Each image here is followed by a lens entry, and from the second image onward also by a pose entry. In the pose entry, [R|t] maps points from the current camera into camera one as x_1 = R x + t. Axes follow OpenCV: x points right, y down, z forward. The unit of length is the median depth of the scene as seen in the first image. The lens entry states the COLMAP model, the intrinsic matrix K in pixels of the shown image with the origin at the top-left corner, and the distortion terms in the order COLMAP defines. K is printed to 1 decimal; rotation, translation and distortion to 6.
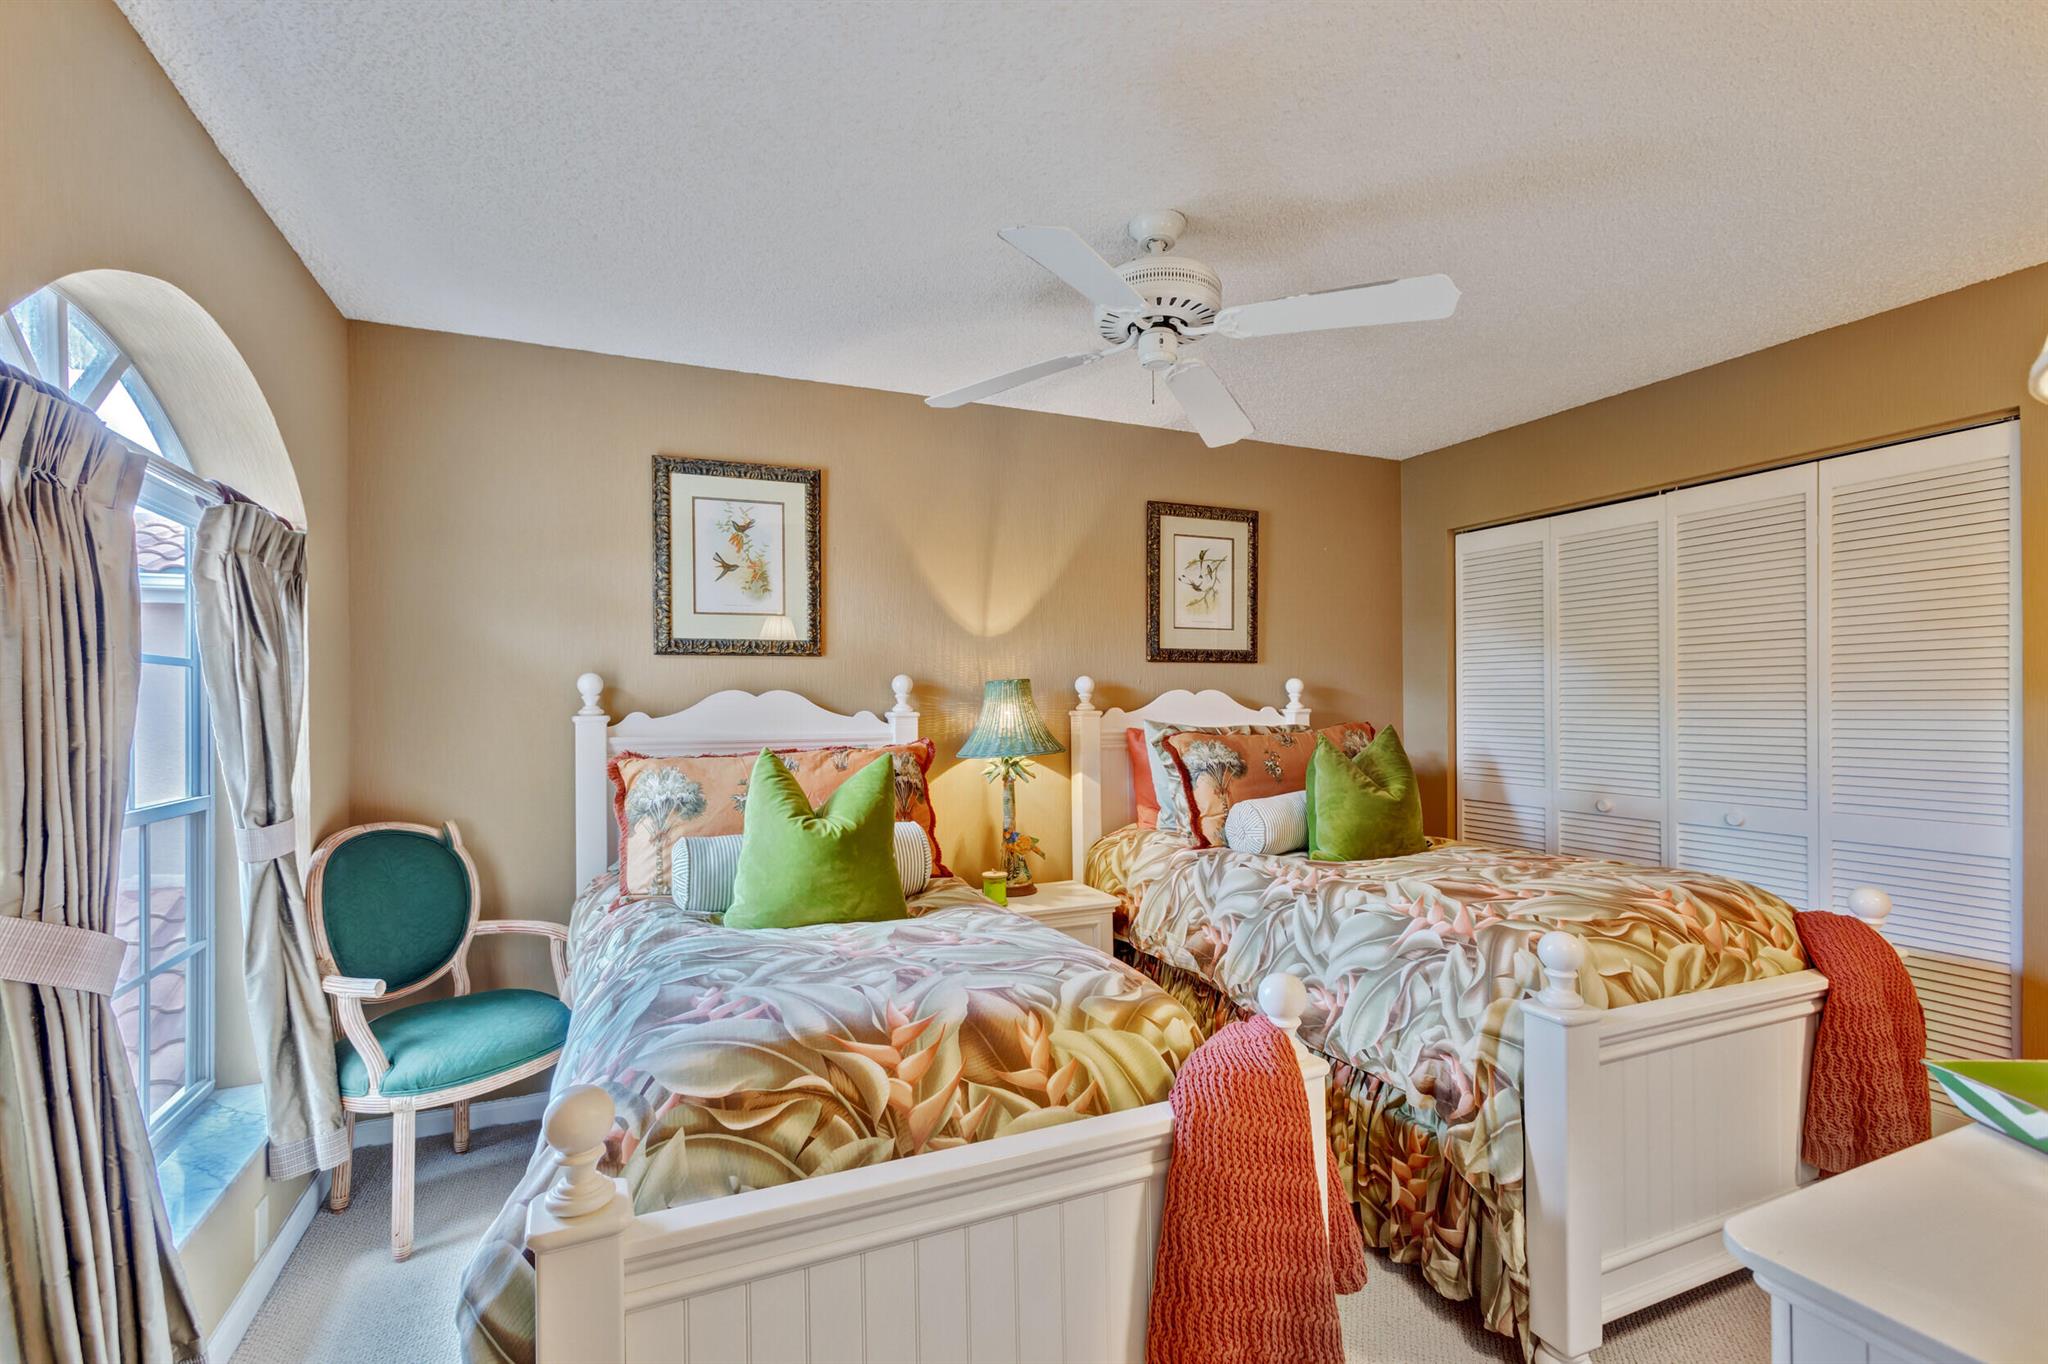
lens RADIAL K [[924.9, 0, 1036.6], [0, 924.9, 698.9], [0, 0, 1]] dist [-0.016657, 0.011501]
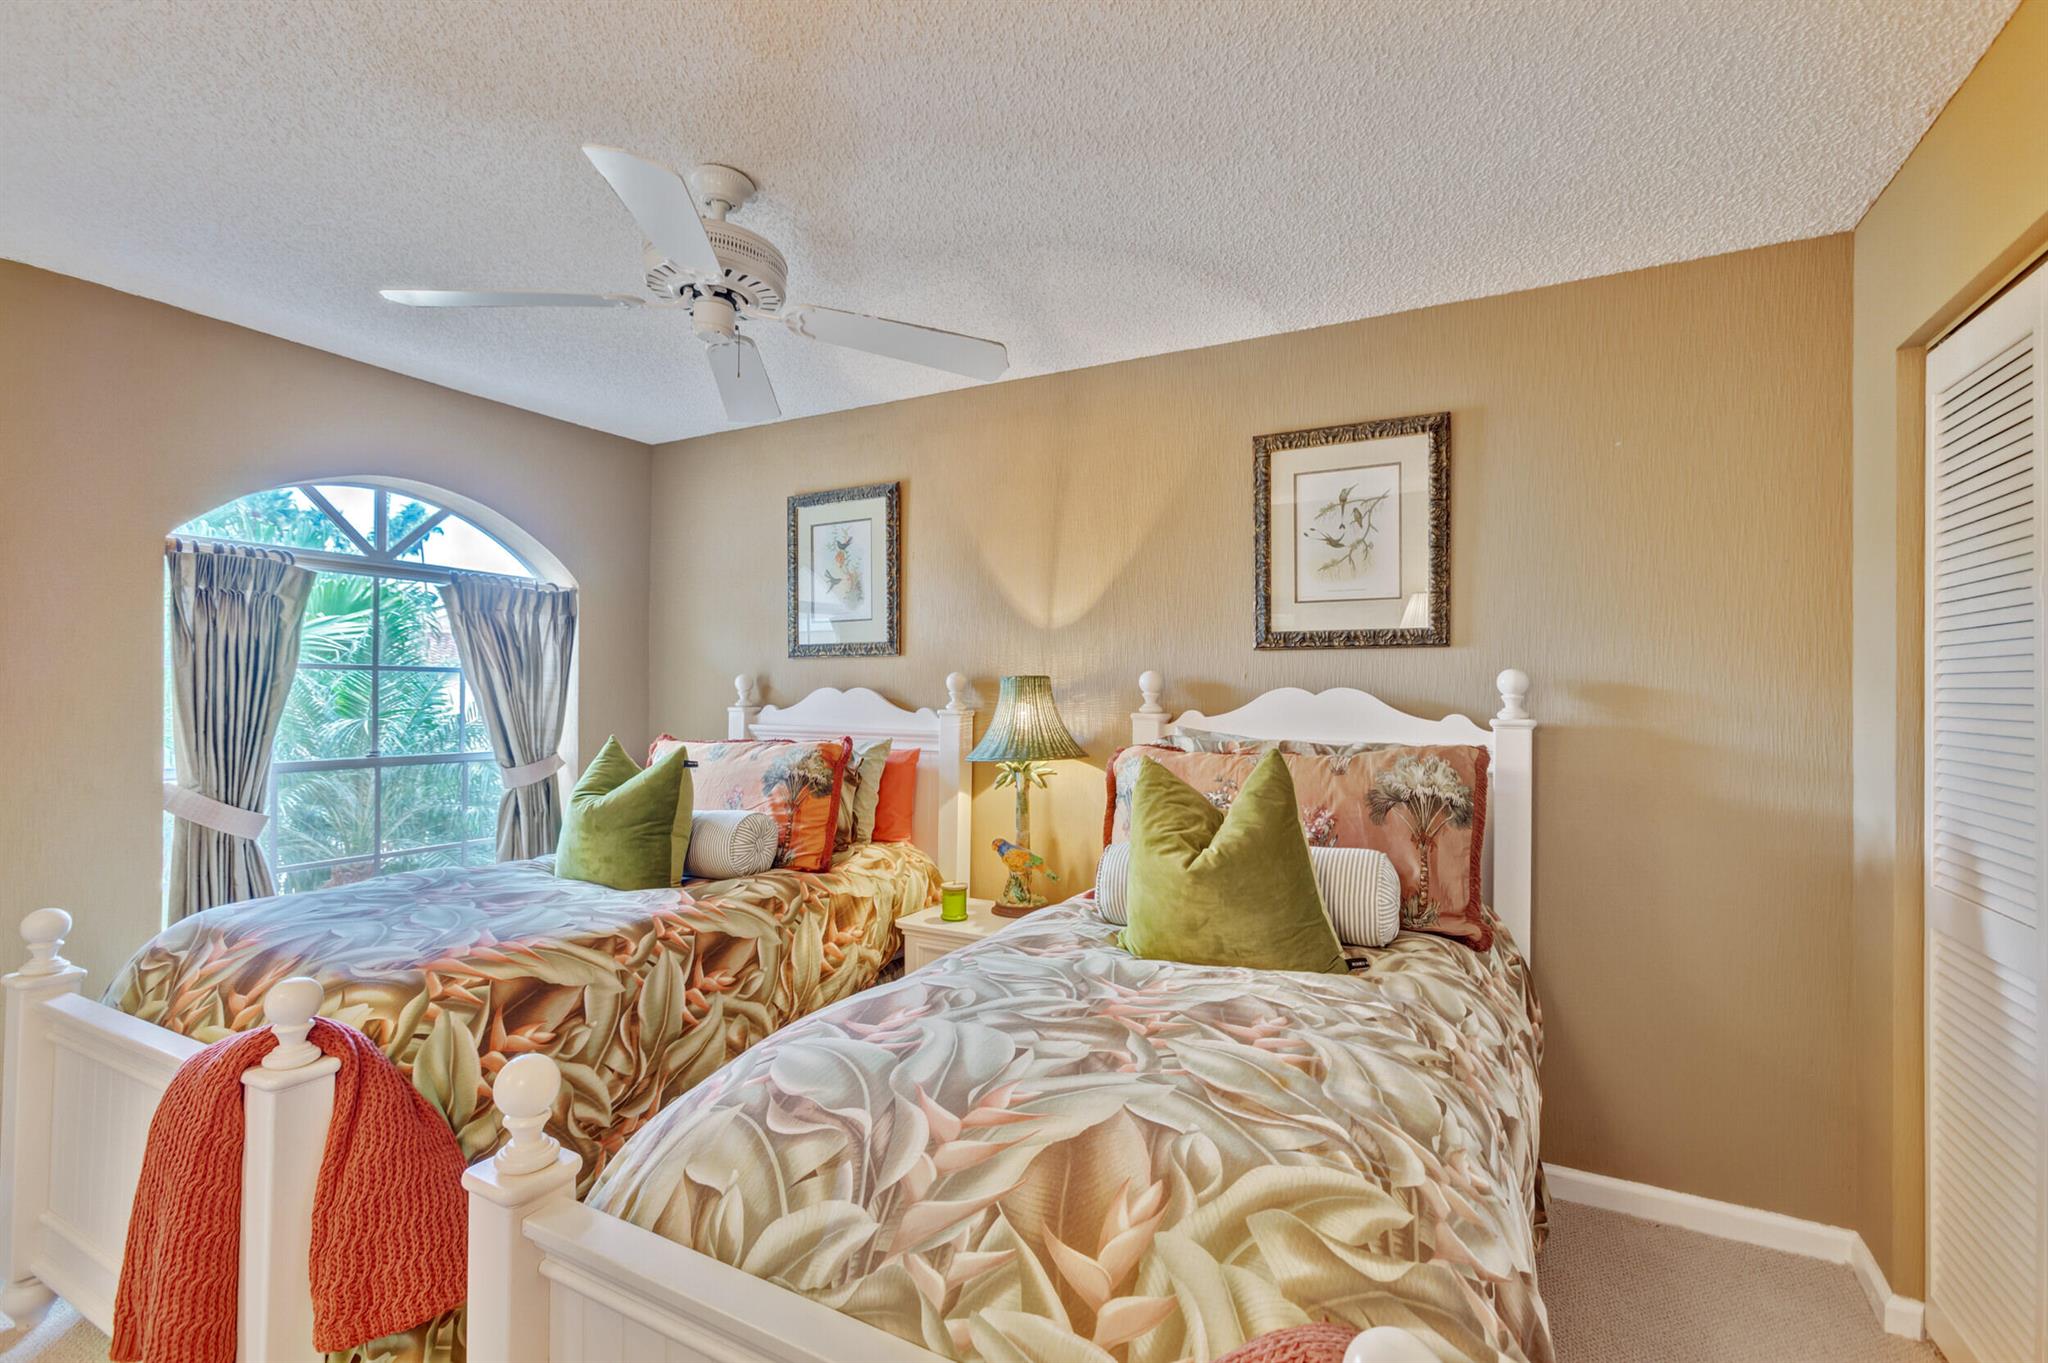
lens RADIAL K [[924.9, 0, 1027.3], [0, 924.9, 681.1], [0, 0, 1]] dist [-0.016657, 0.011501]
pose [[0.614407, -0.000858, -0.788988, 0.703379], [-0.006784, 0.999957, -0.006371, -0.010866], [0.788960, 0.009267, 0.614375, 0.461489]]
